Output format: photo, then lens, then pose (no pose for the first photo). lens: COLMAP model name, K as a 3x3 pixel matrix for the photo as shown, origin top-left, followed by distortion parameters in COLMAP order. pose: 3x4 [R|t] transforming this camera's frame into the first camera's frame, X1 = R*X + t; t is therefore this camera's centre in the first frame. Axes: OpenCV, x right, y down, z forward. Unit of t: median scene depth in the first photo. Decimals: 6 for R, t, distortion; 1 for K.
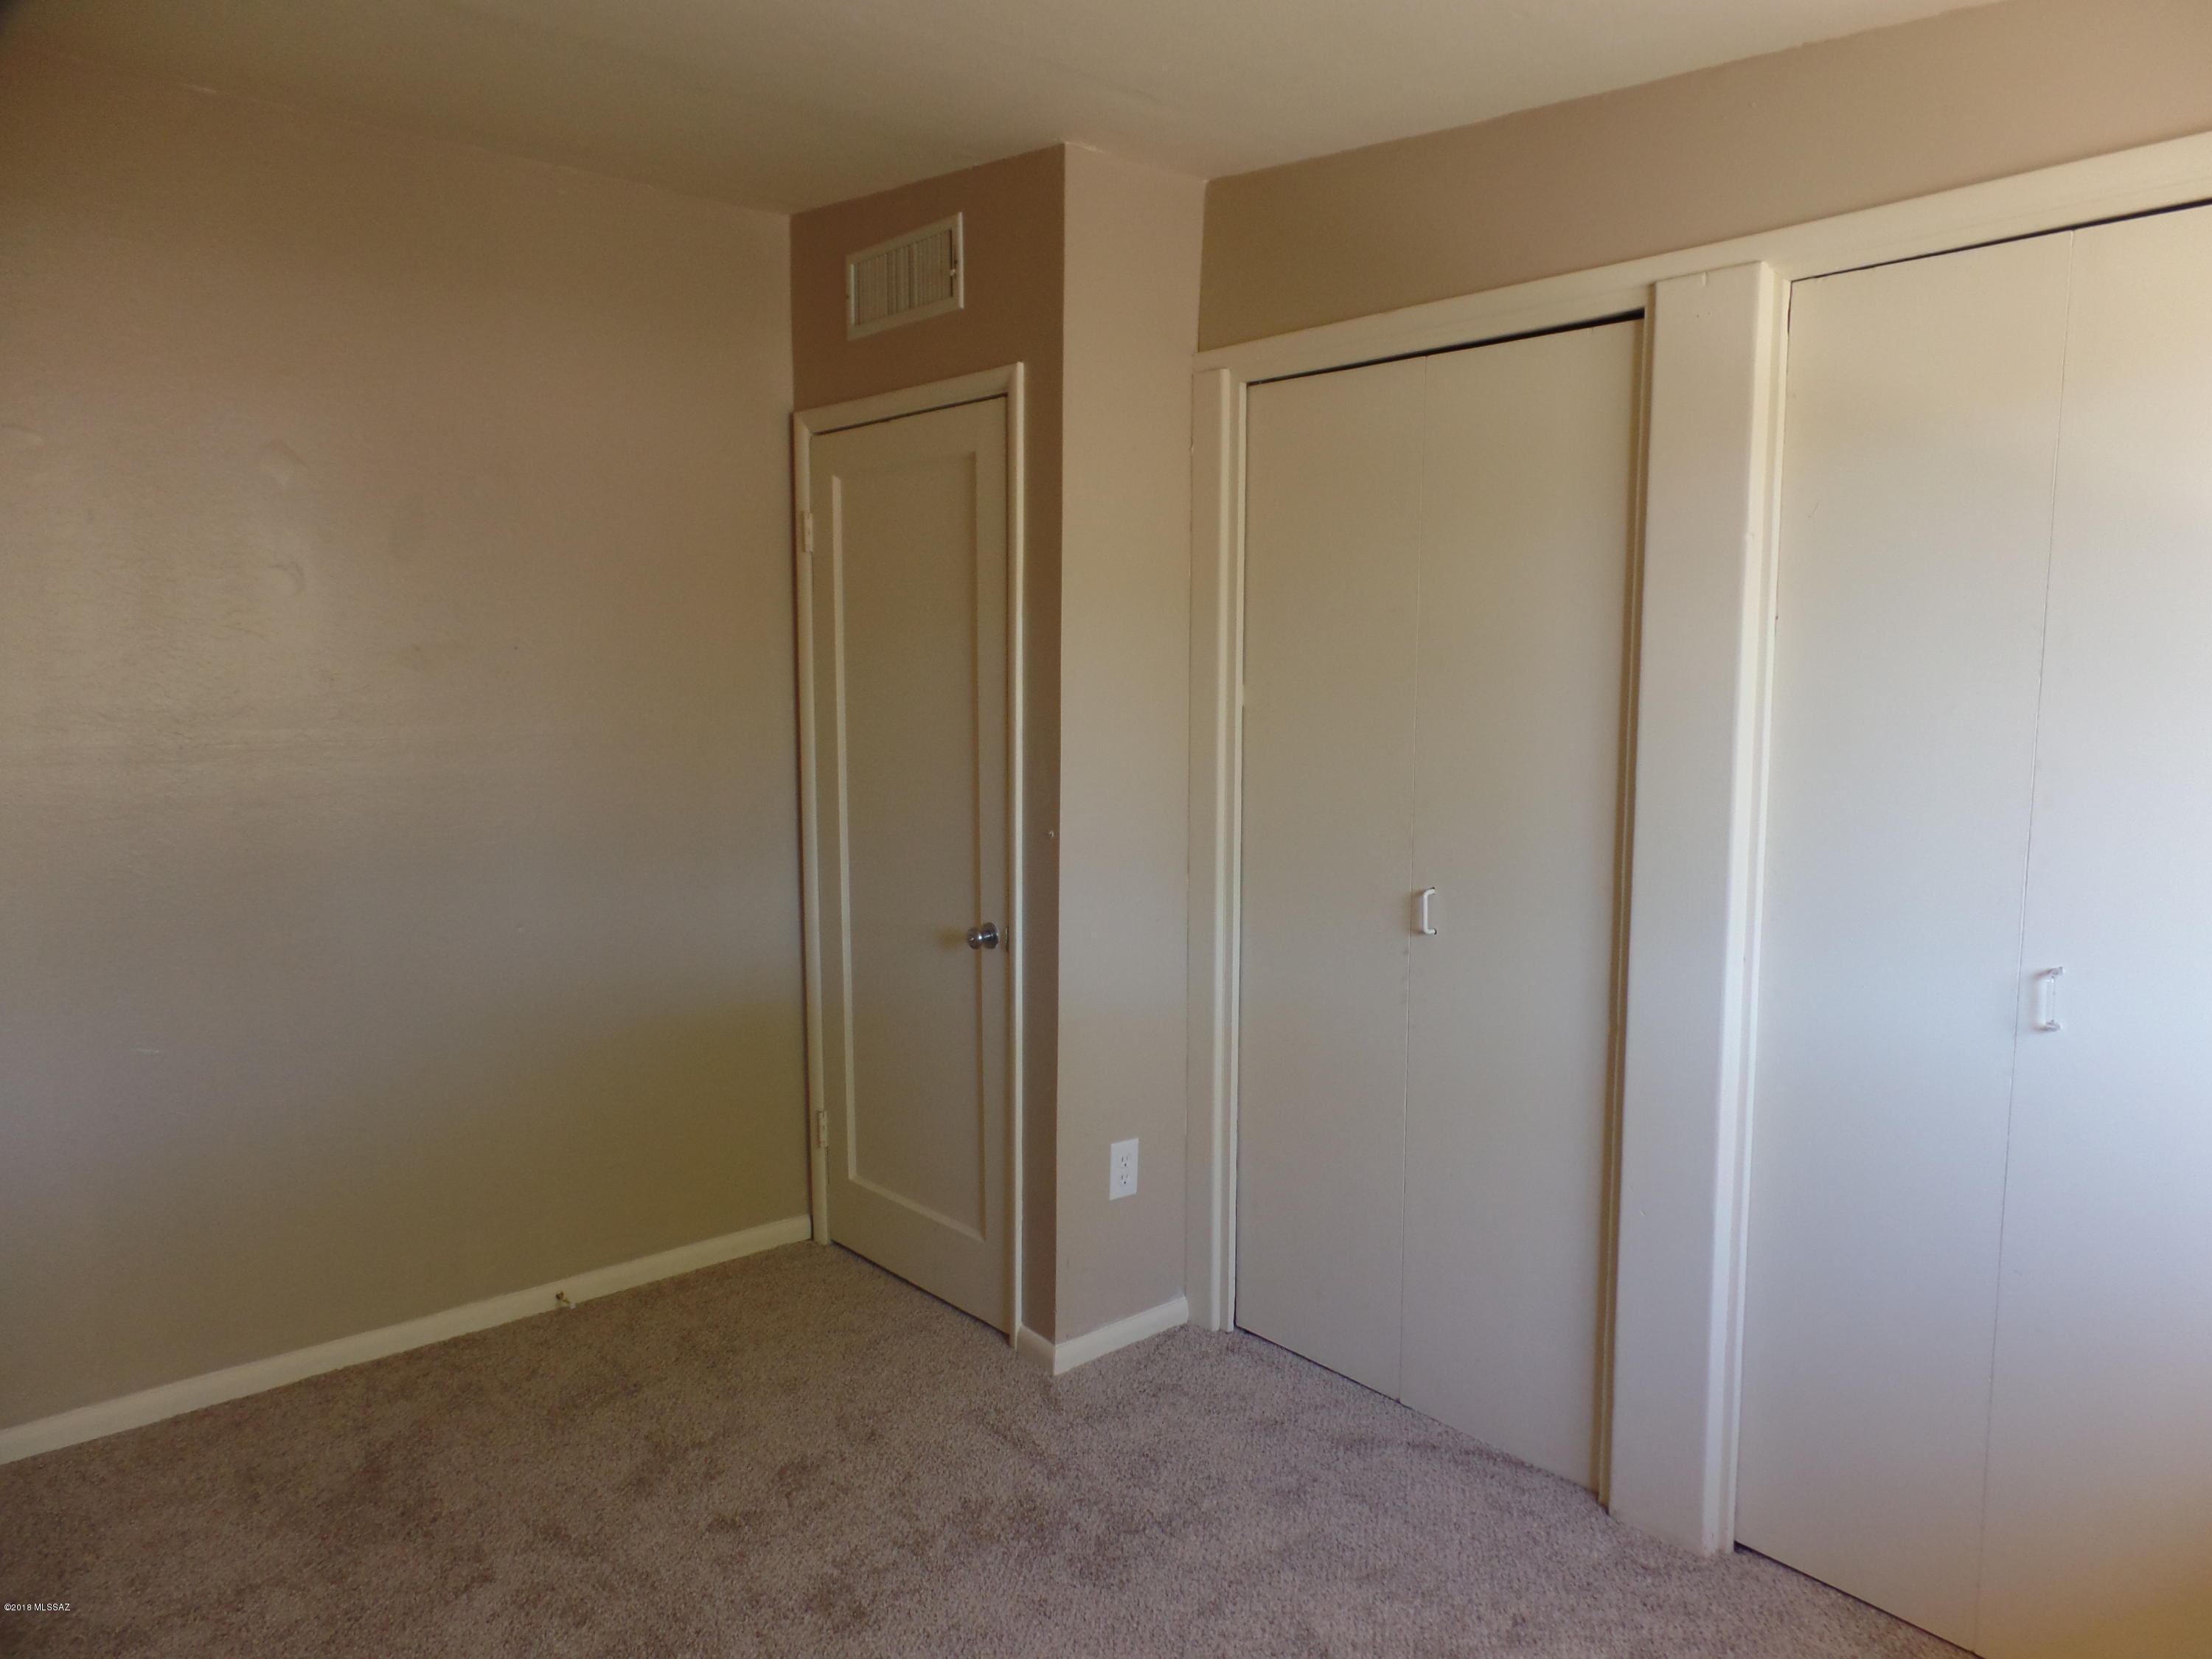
lens RADIAL K [[1519.8, 0, 1099.3], [0, 1519.8, 820.3], [0, 0, 1]] dist [0.004873, -0.003287]
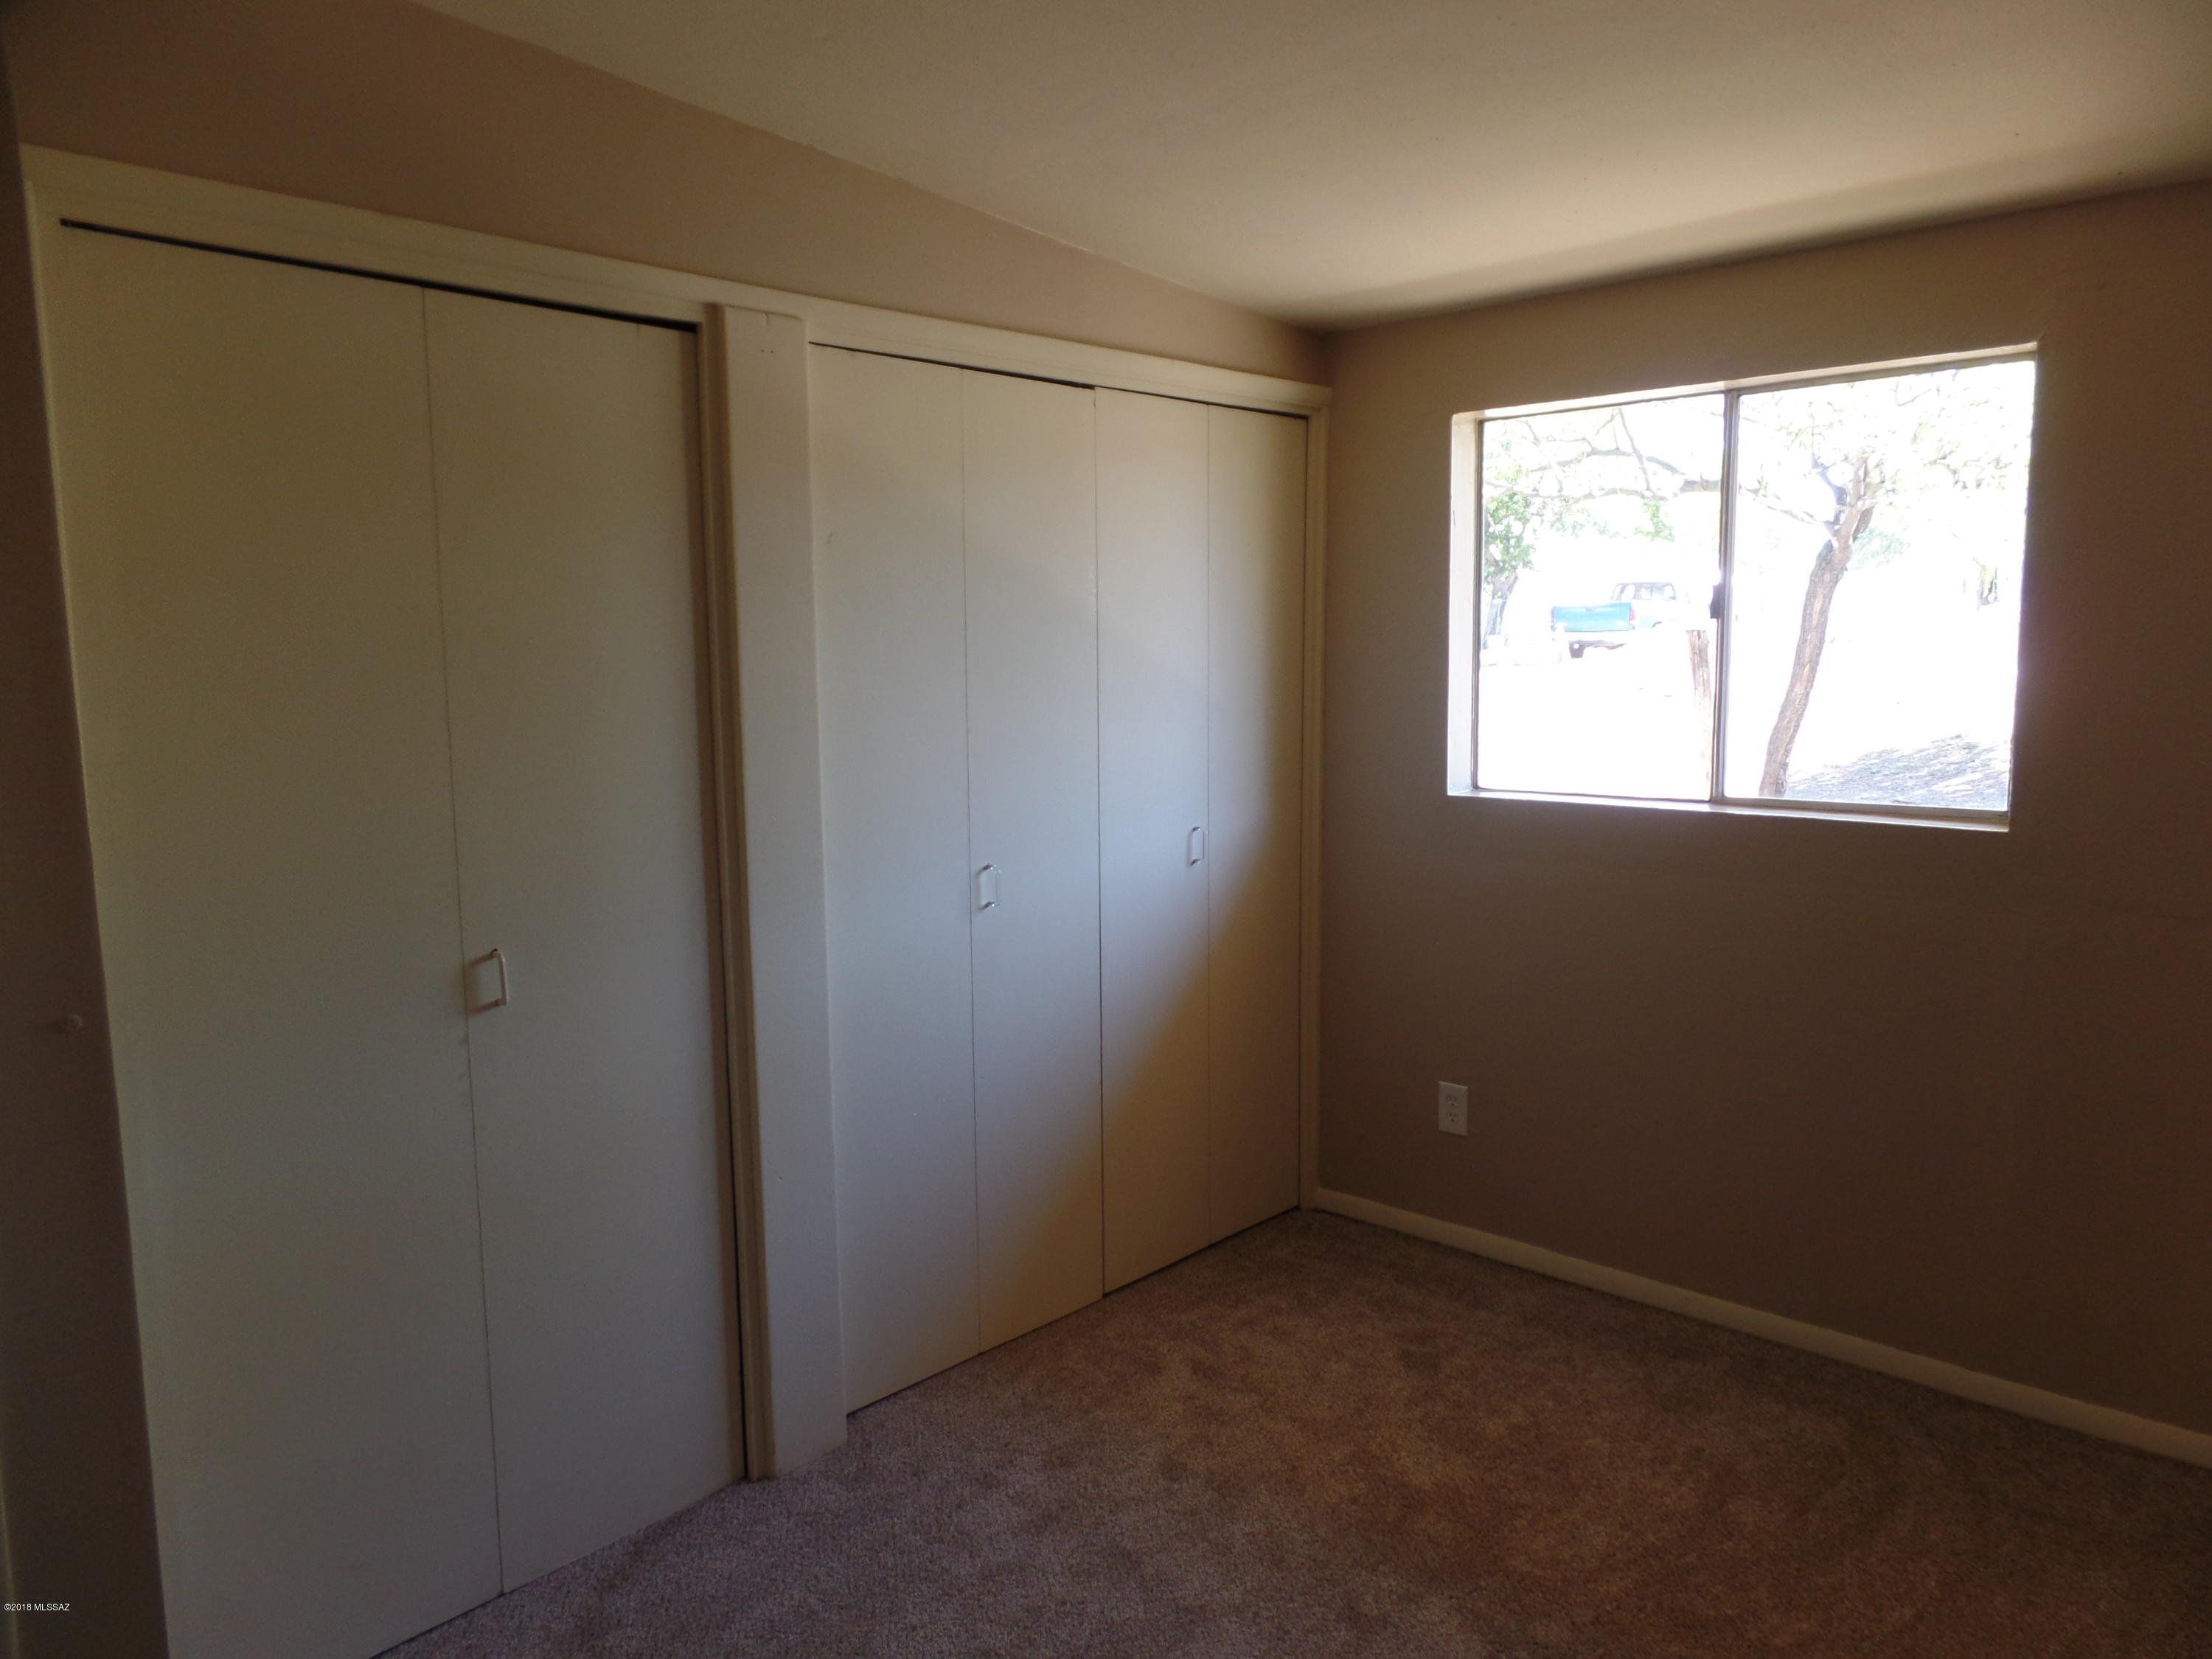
lens RADIAL K [[1519.8, 0, 1114.6], [0, 1519.8, 820.1], [0, 0, 1]] dist [0.004873, -0.003287]
pose [[-0.122382, -0.109933, 0.986376, -0.728164], [0.124660, 0.984273, 0.125165, -0.099754], [-0.984623, 0.138280, -0.106753, 0.877754]]
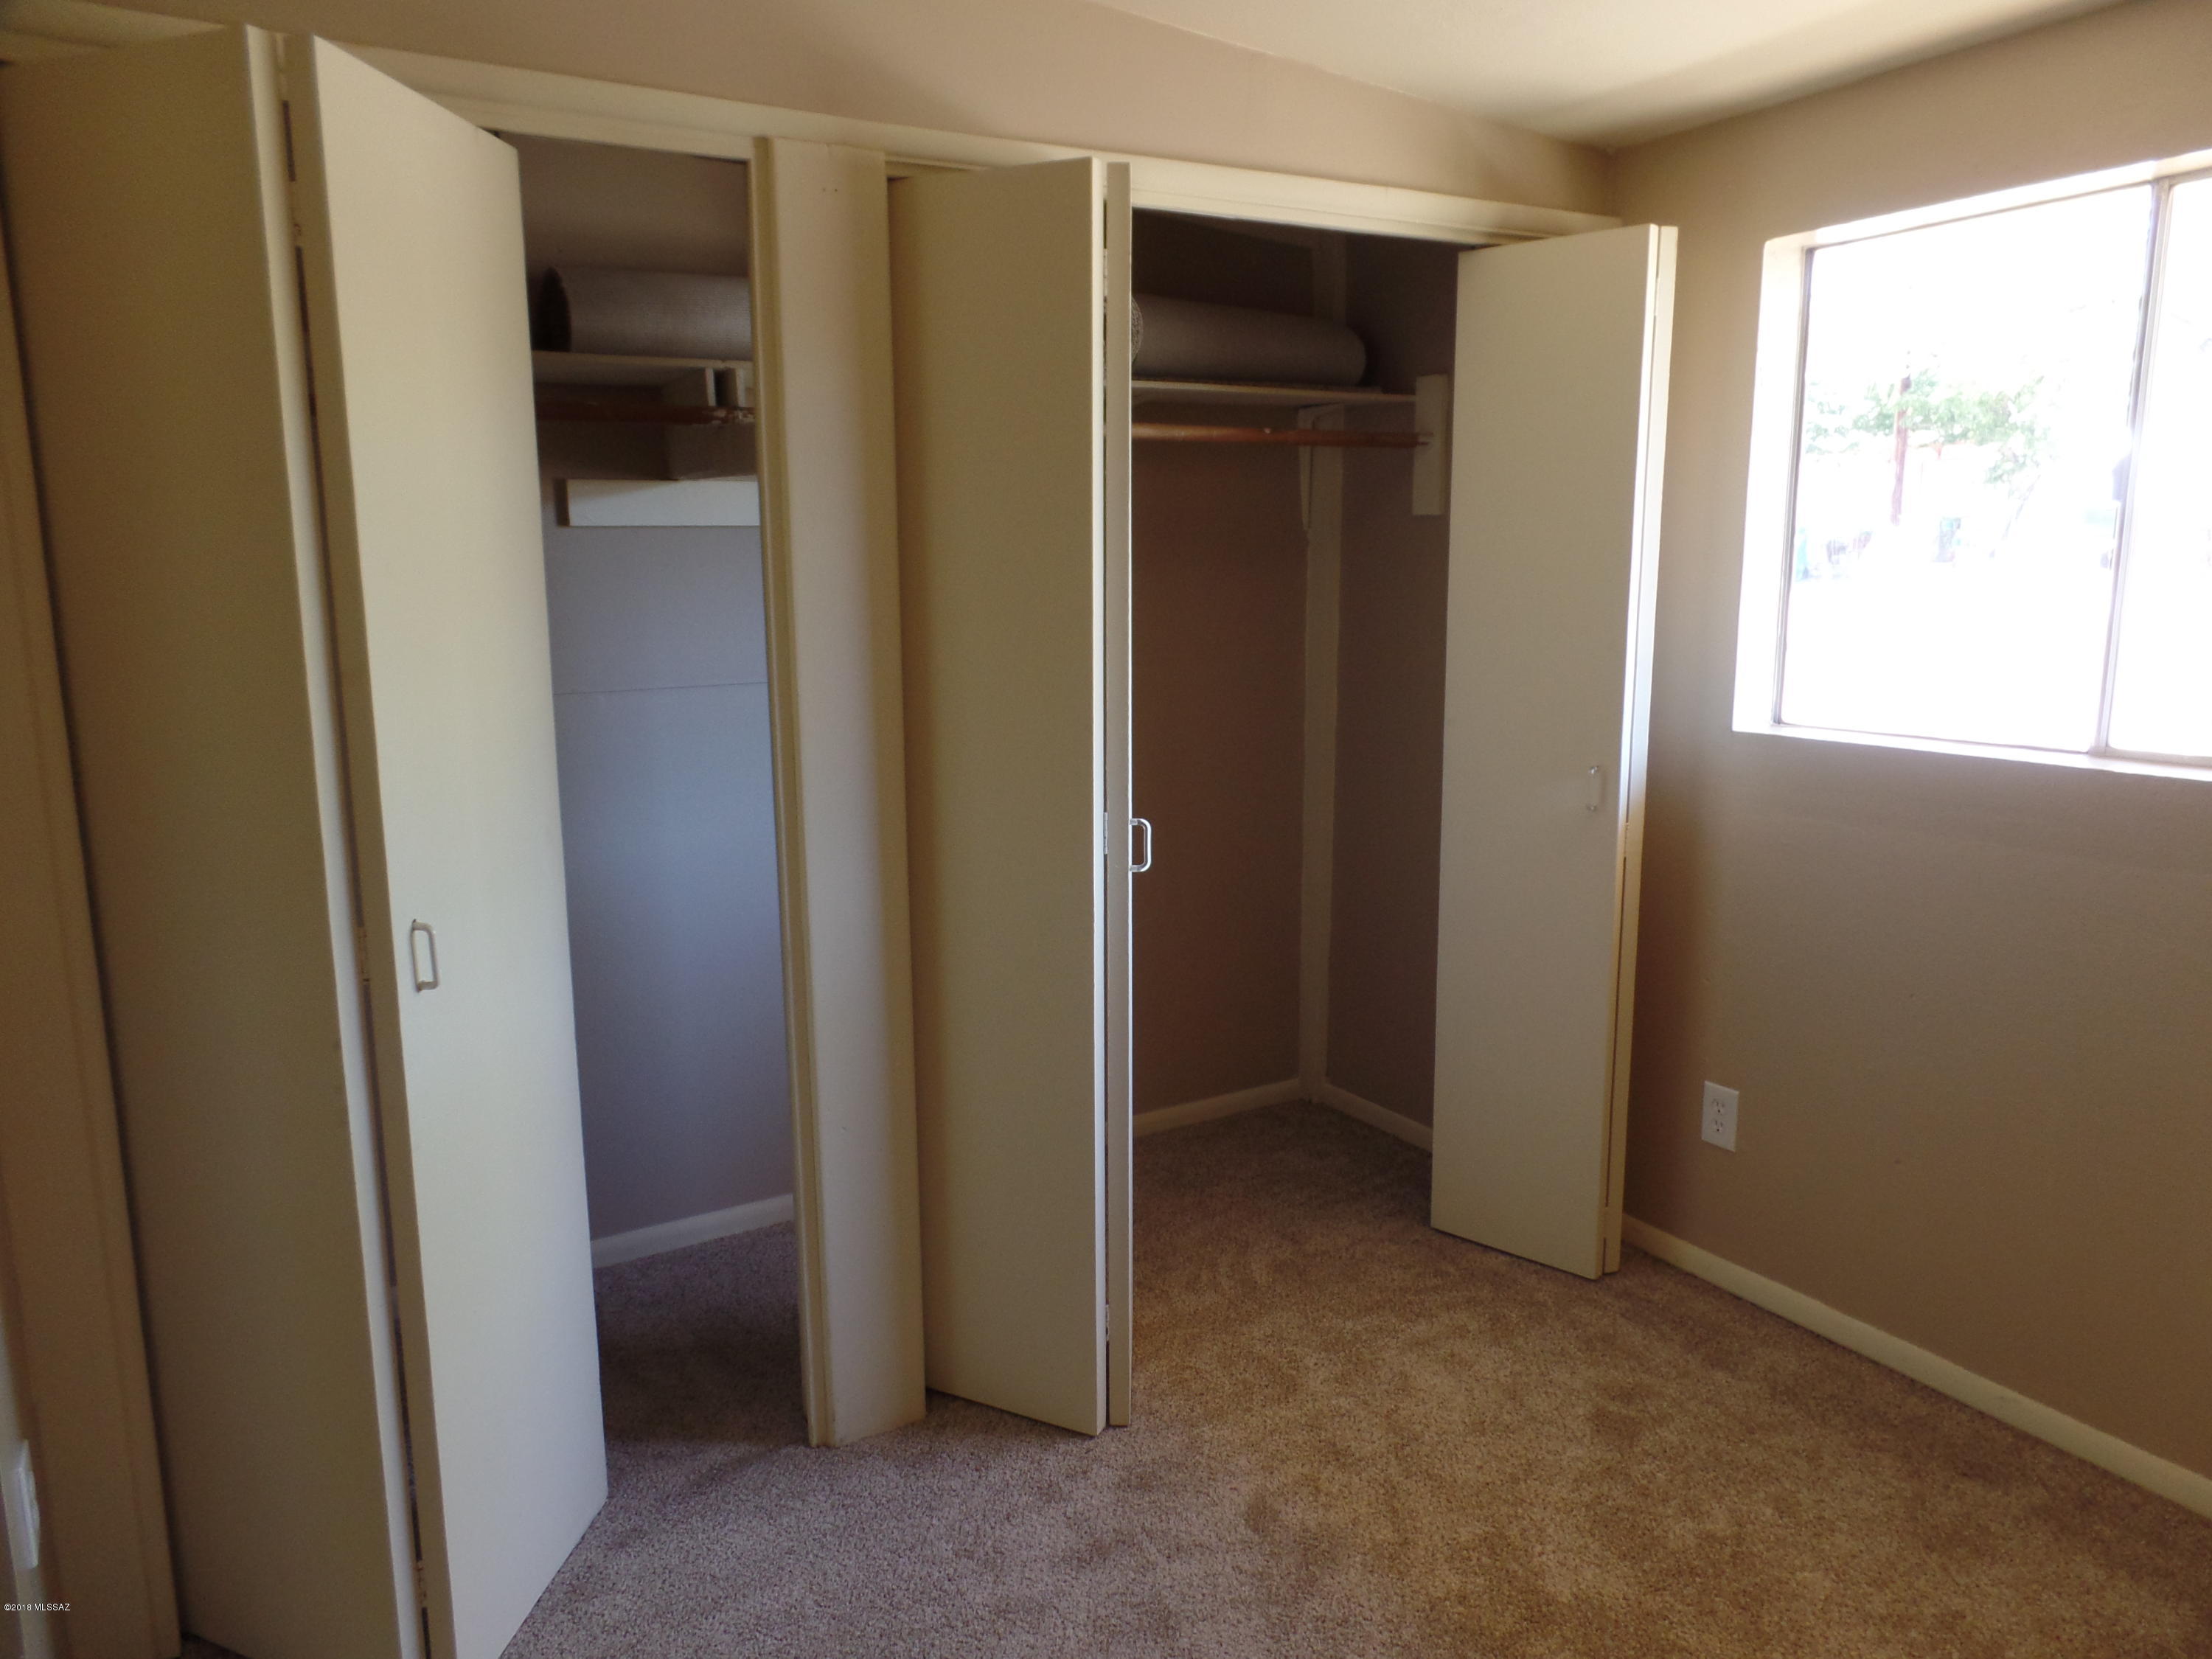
lens RADIAL K [[1519.8, 0, 1104.4], [0, 1519.8, 832.4], [0, 0, 1]] dist [0.004873, -0.003287]
pose [[0.165958, -0.175428, 0.970404, -0.542360], [0.118889, 0.980431, 0.156908, -0.063797], [-0.978940, 0.089330, 0.183567, 0.659415]]
